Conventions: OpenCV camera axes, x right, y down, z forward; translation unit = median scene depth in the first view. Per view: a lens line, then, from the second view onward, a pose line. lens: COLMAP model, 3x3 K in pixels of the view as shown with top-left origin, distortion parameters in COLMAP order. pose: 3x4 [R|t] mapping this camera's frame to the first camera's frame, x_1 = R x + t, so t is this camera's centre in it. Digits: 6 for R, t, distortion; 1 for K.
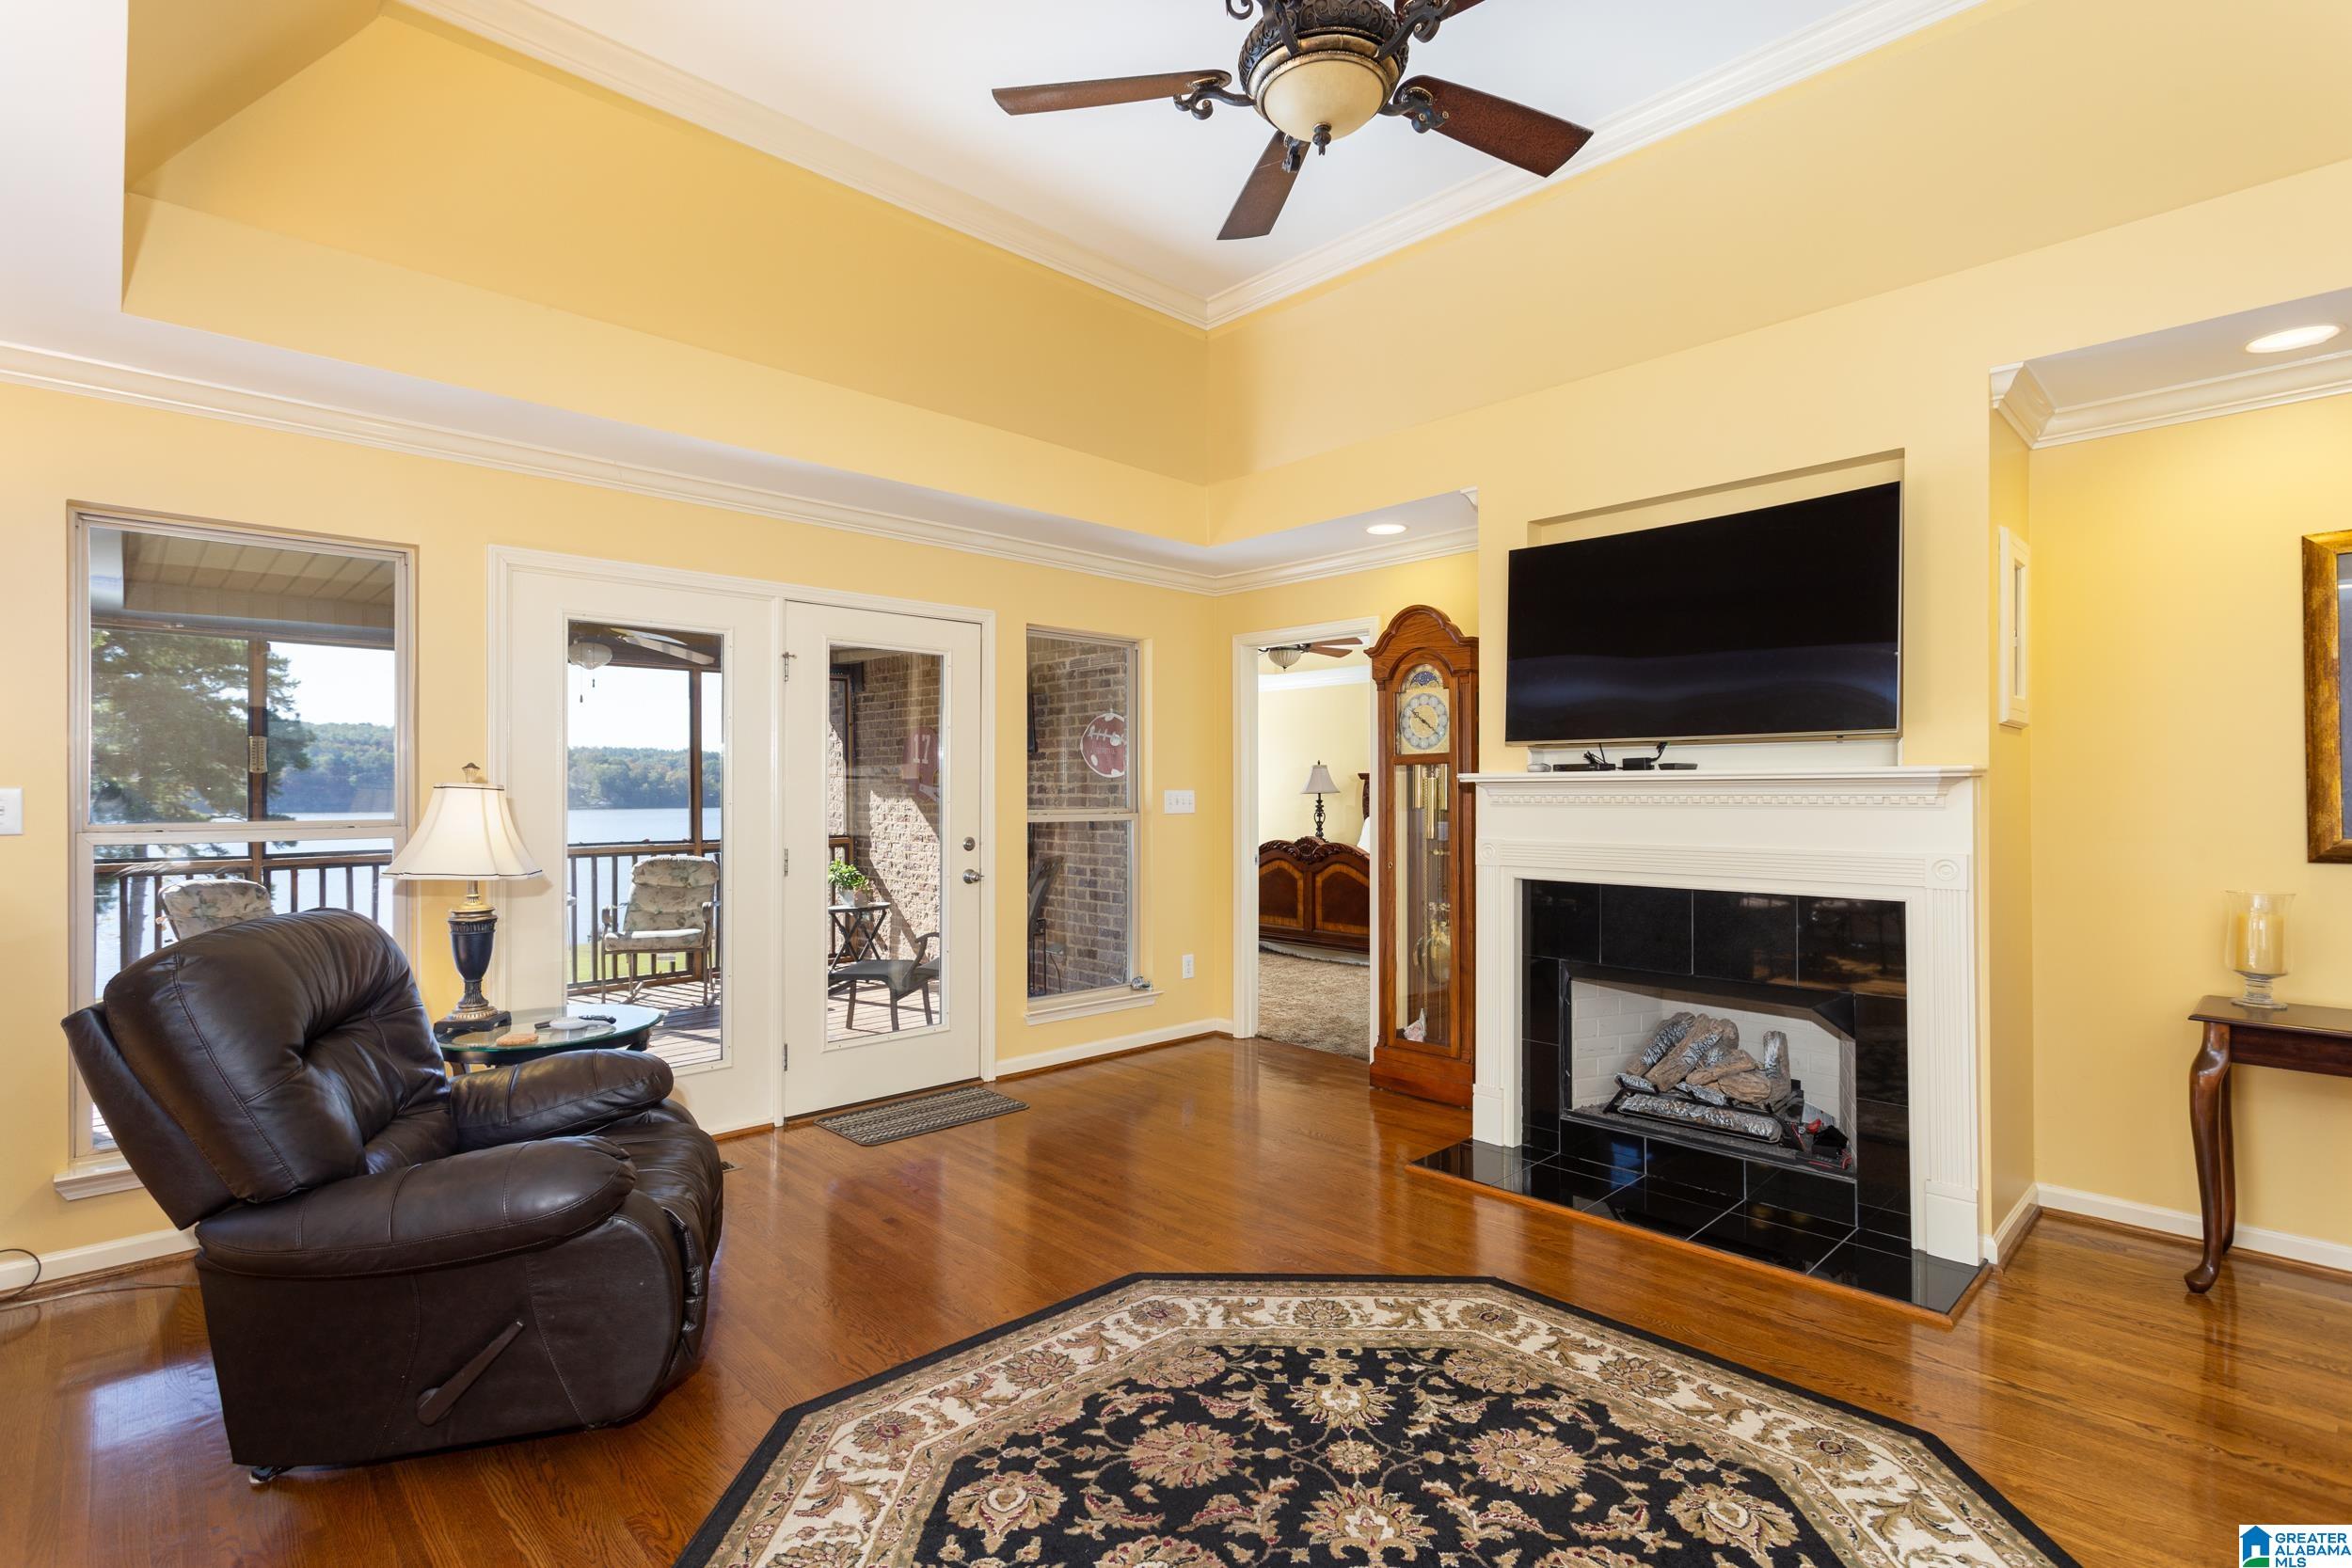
lens RADIAL K [[1179.8, 0, 1171.9], [0, 1179.8, 783.8], [0, 0, 1]] dist [0.003978, 0.004738]
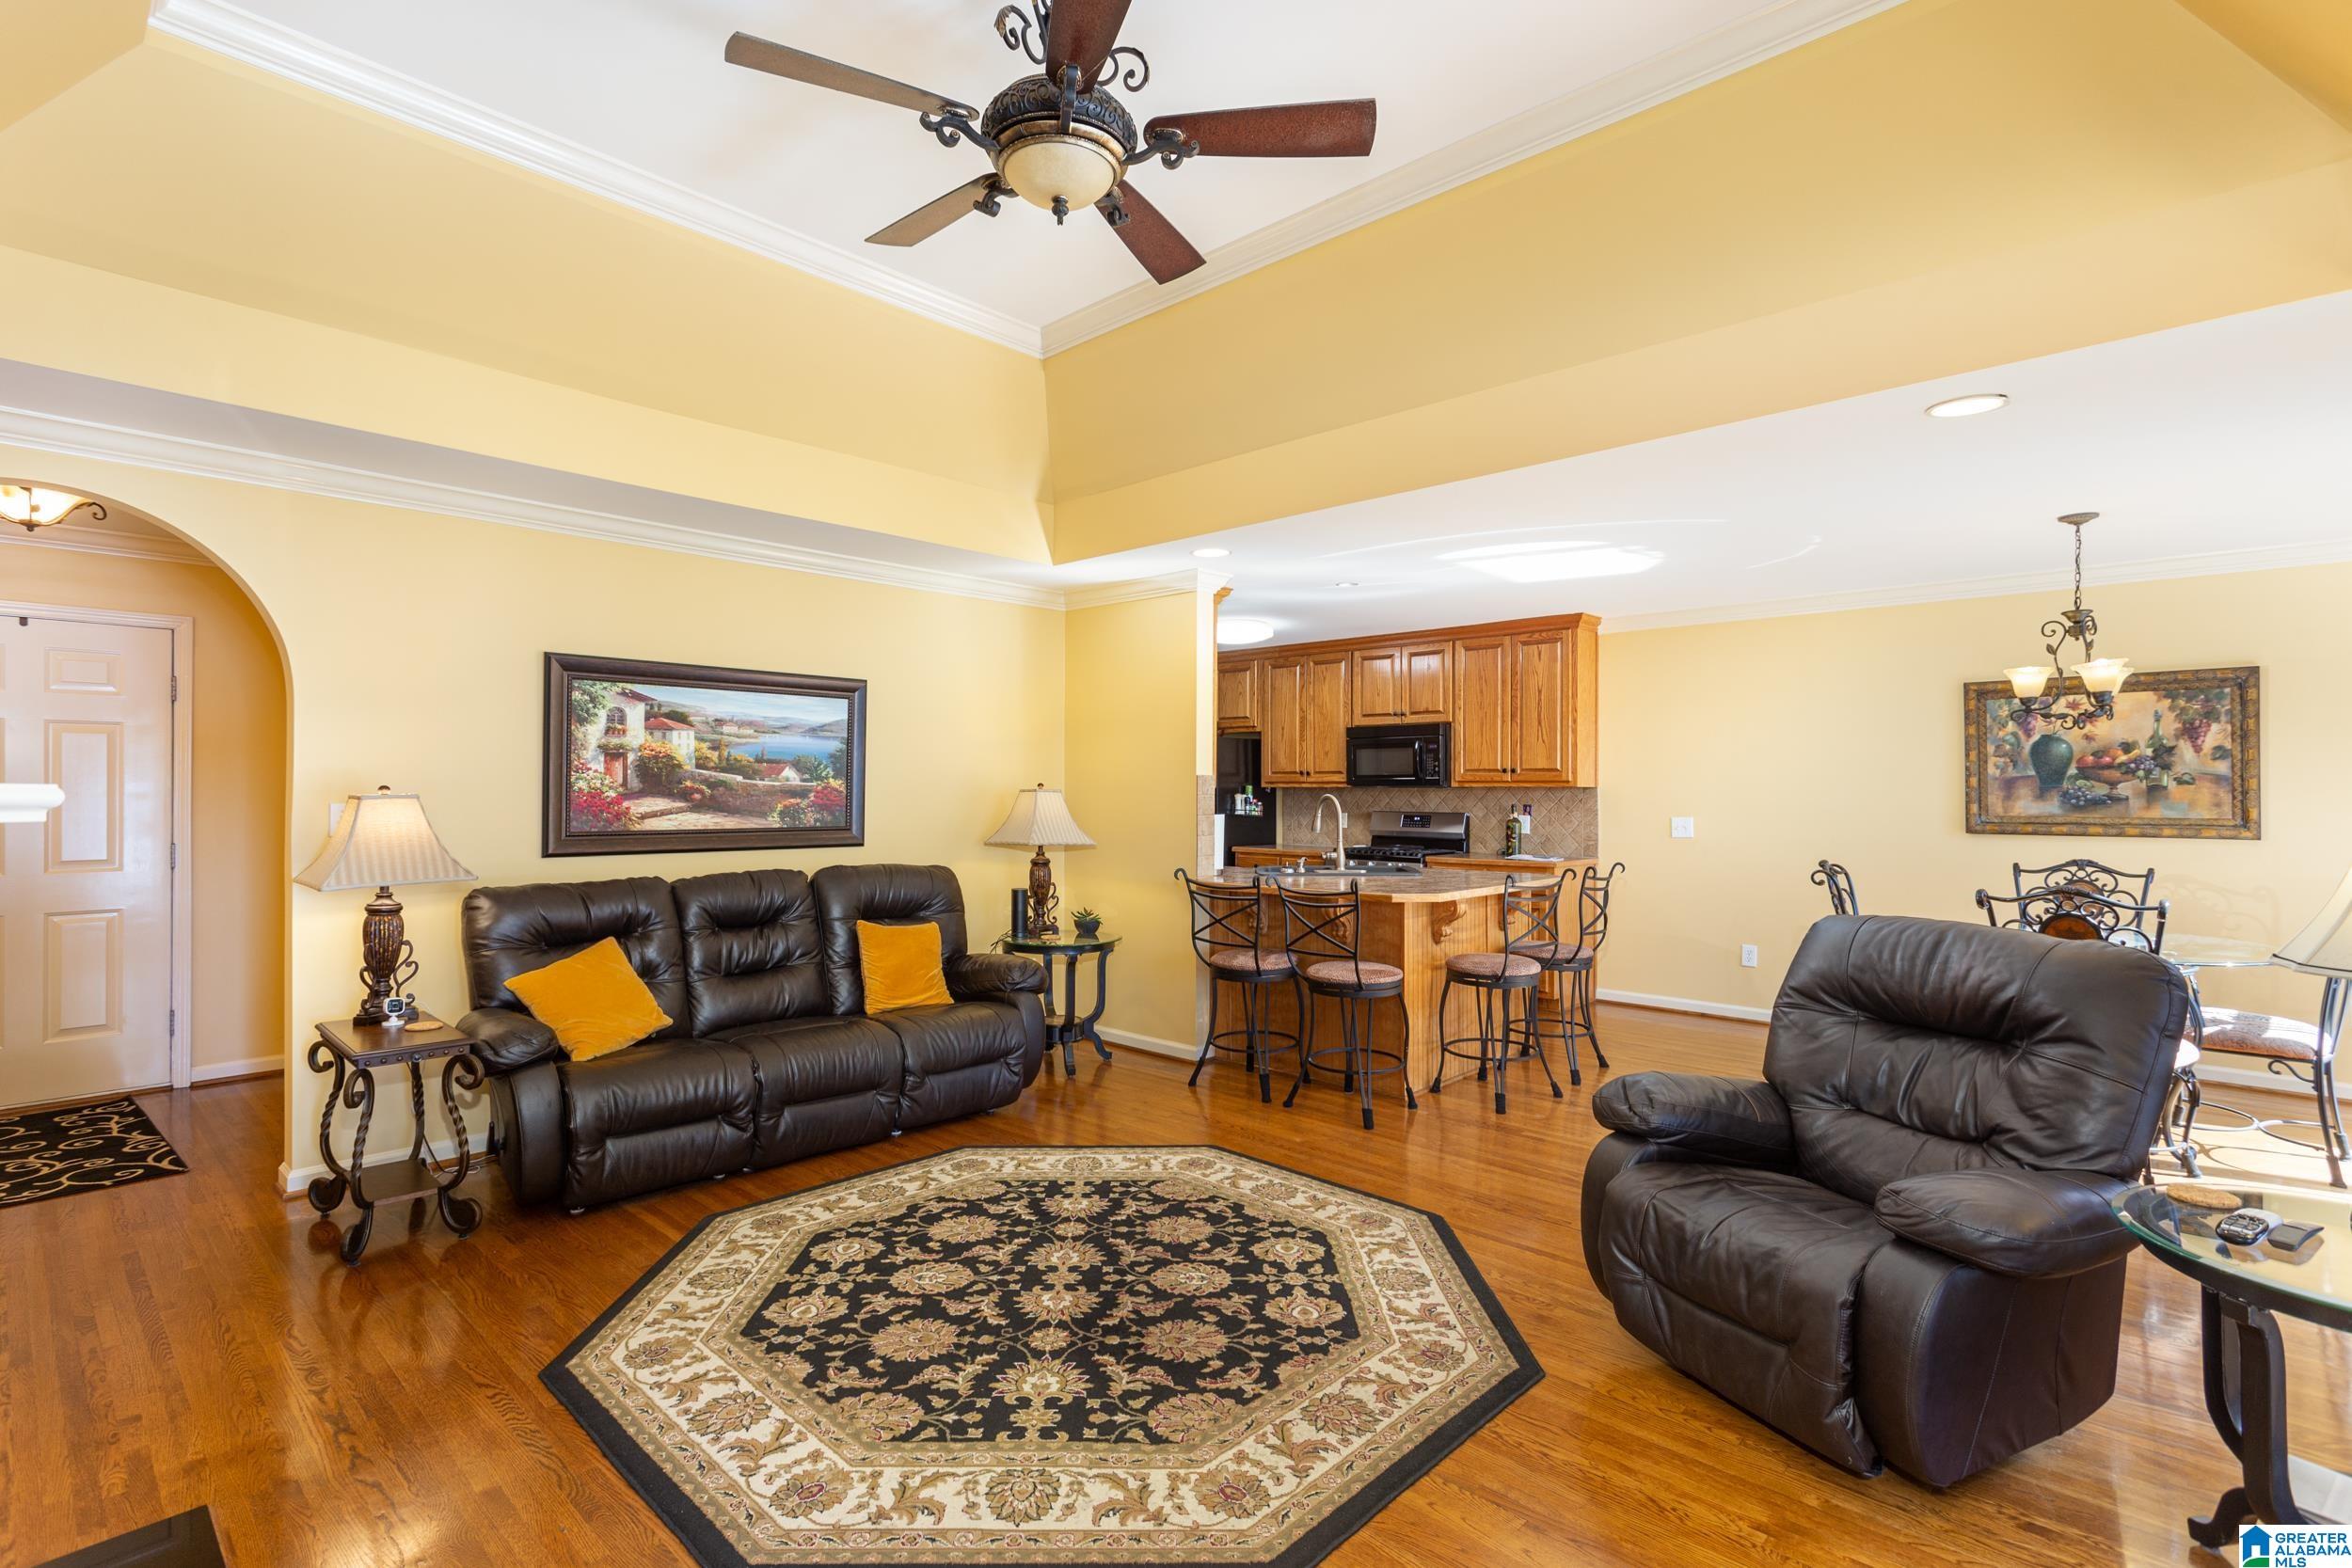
lens RADIAL K [[1179.8, 0, 1164.9], [0, 1179.8, 782.4], [0, 0, 1]] dist [0.003978, 0.004738]
pose [[-0.999053, 0.001918, -0.043465, 0.076852], [0.002305, 0.999958, -0.008858, -0.016941], [0.043446, -0.008950, -0.999016, 2.094491]]
